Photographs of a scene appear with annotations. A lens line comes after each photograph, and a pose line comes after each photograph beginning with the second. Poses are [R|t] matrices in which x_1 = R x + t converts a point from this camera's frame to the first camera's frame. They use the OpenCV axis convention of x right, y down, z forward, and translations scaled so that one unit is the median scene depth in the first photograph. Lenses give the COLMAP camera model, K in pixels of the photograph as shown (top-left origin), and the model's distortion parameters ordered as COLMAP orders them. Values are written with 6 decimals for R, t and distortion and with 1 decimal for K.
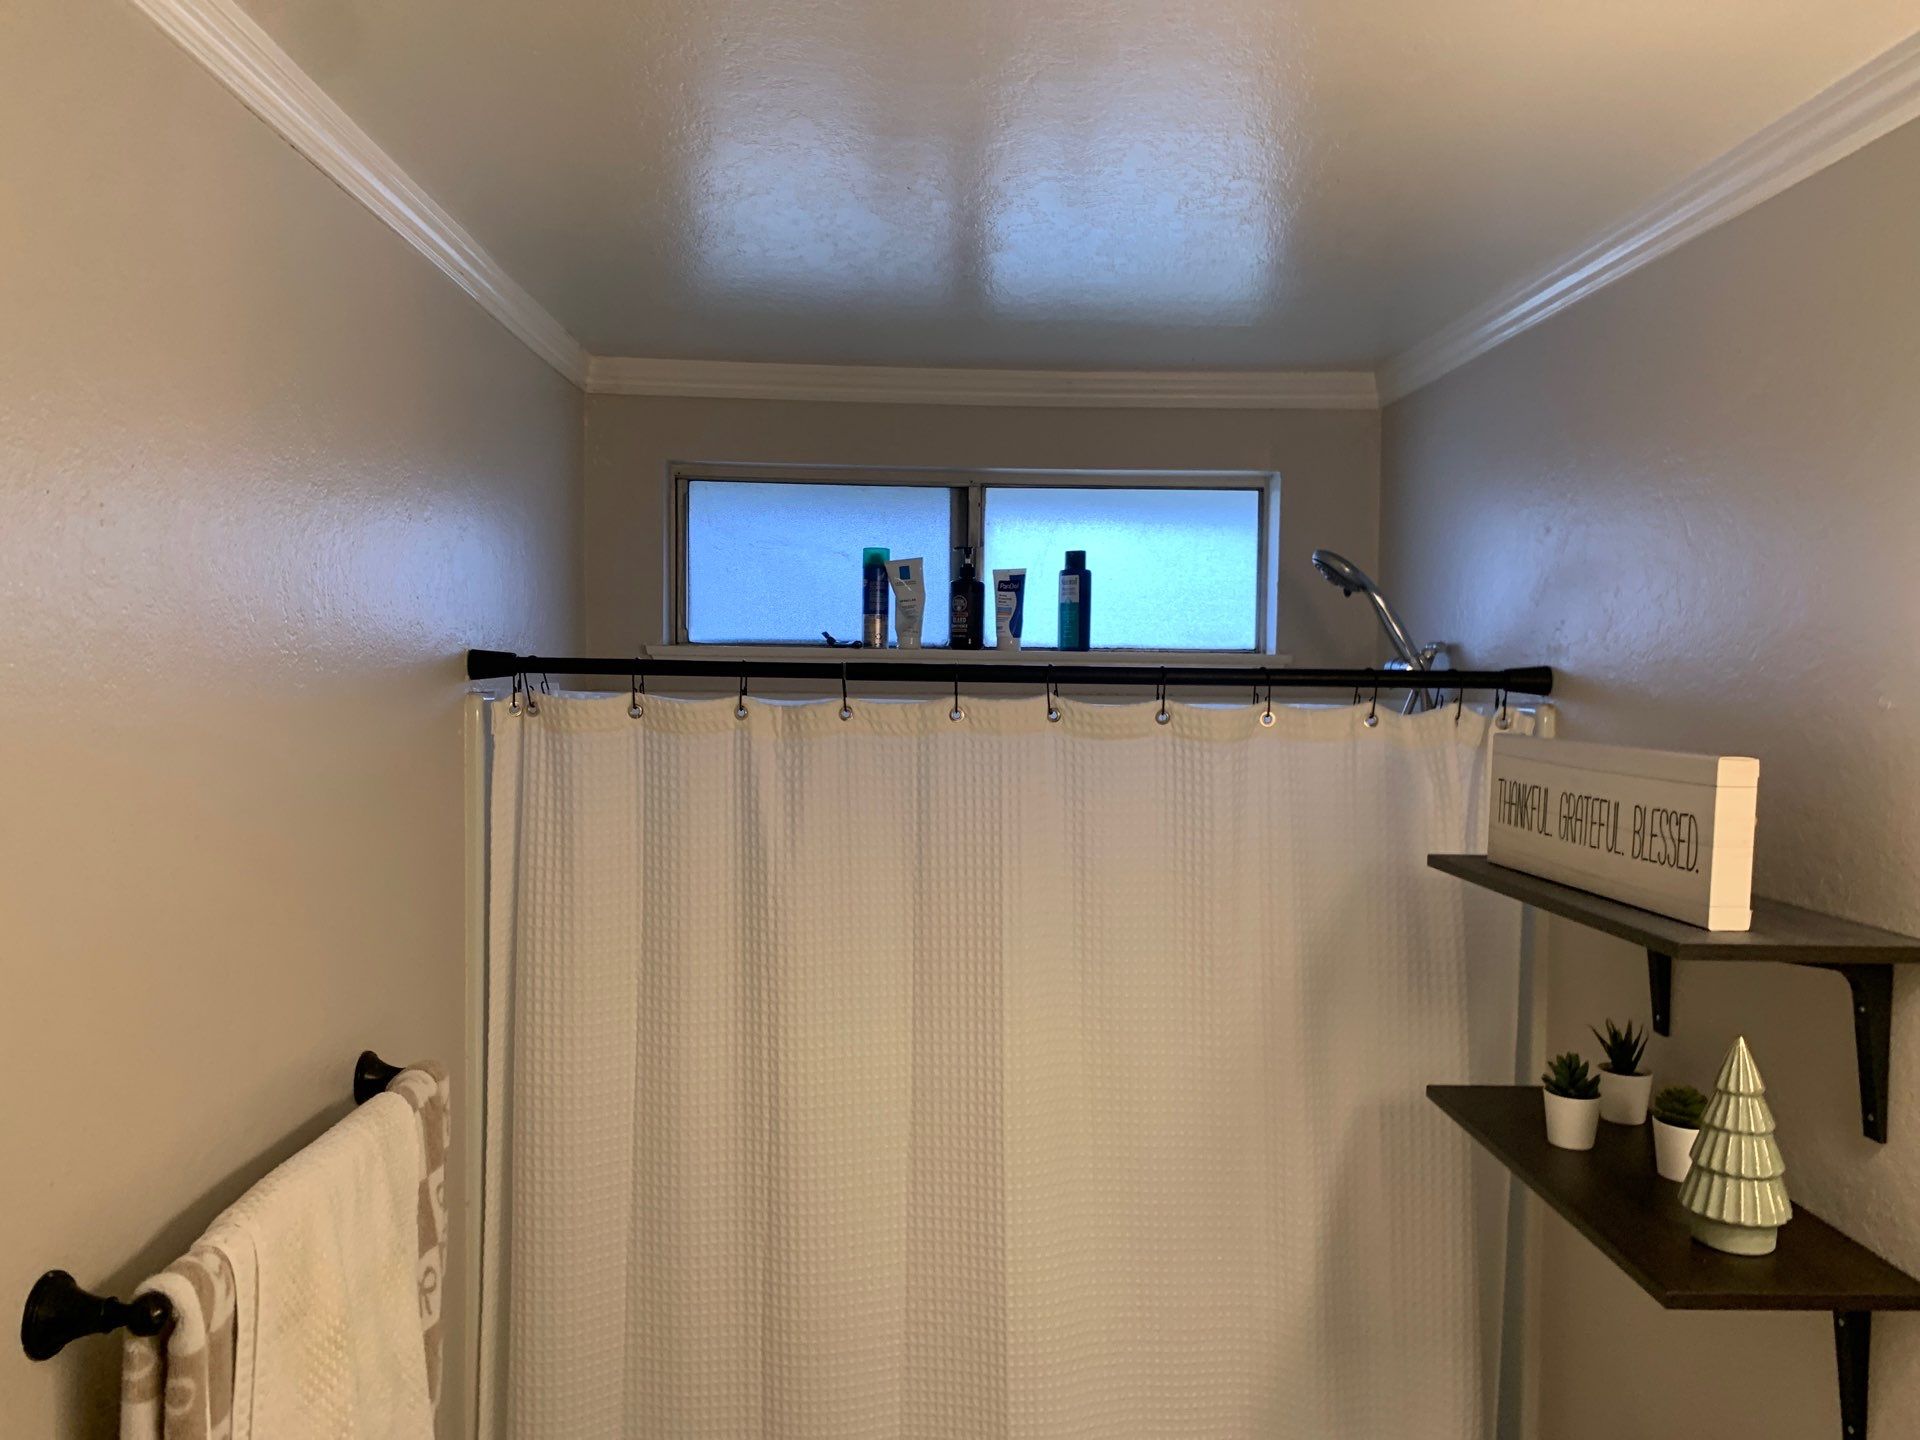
lens RADIAL K [[1496.6, 0, 953.2], [0, 1496.6, 729.5], [0, 0, 1]] dist [0.041583, -0.033268]
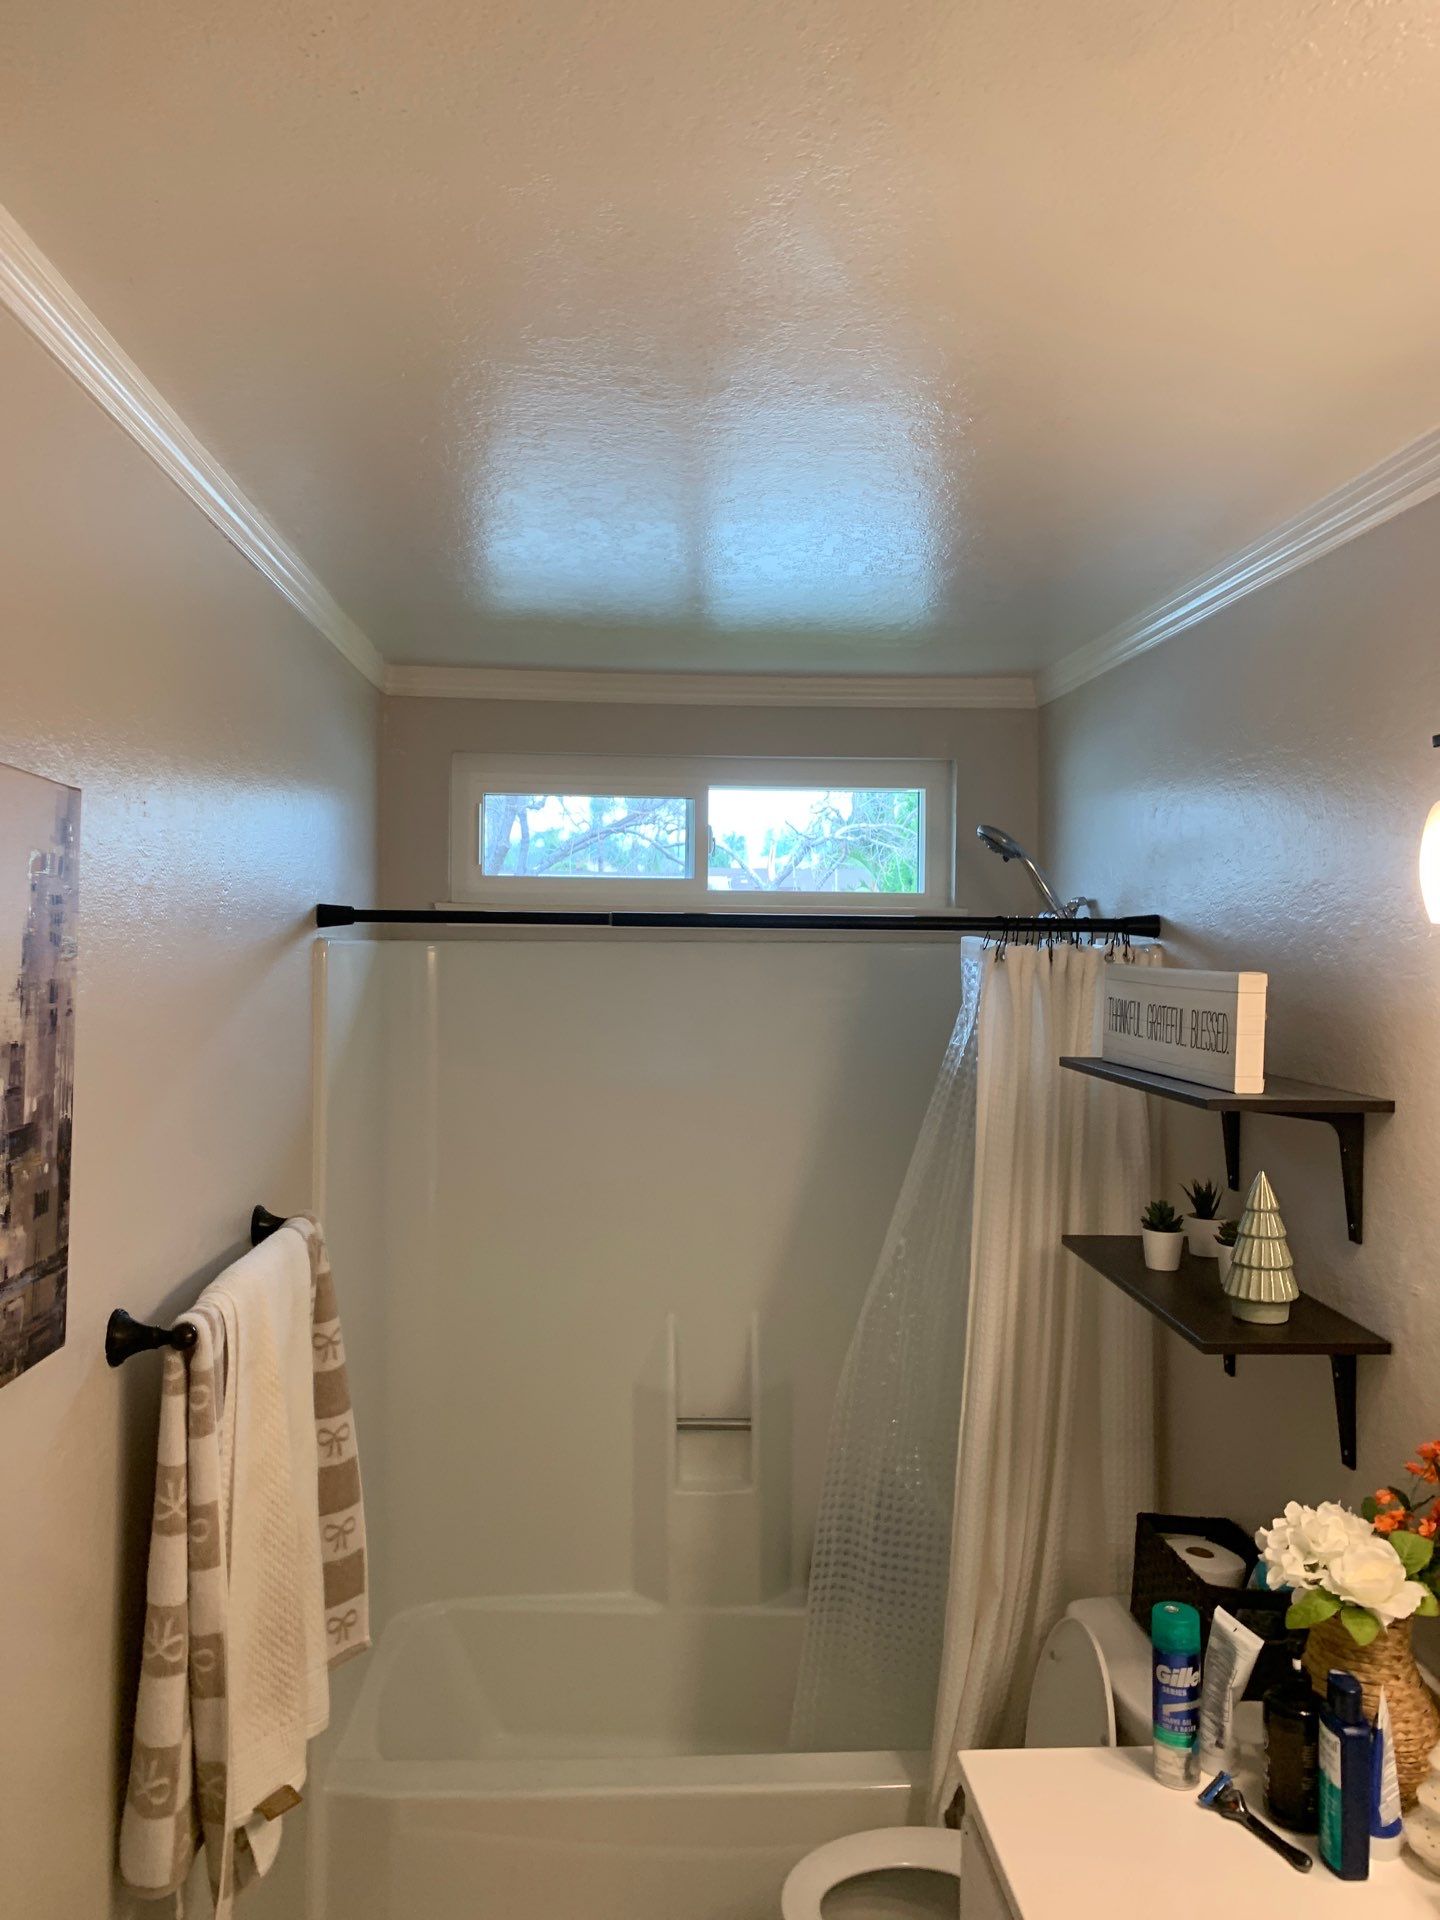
lens RADIAL K [[1496.6, 0, 738.3], [0, 1496.6, 934.2], [0, 0, 1]] dist [0.041583, -0.033268]
pose [[0.998949, -0.004242, 0.045629, -0.028102], [0.006156, 0.999103, -0.041891, 0.033273], [-0.045411, 0.042128, 0.998080, -0.344147]]
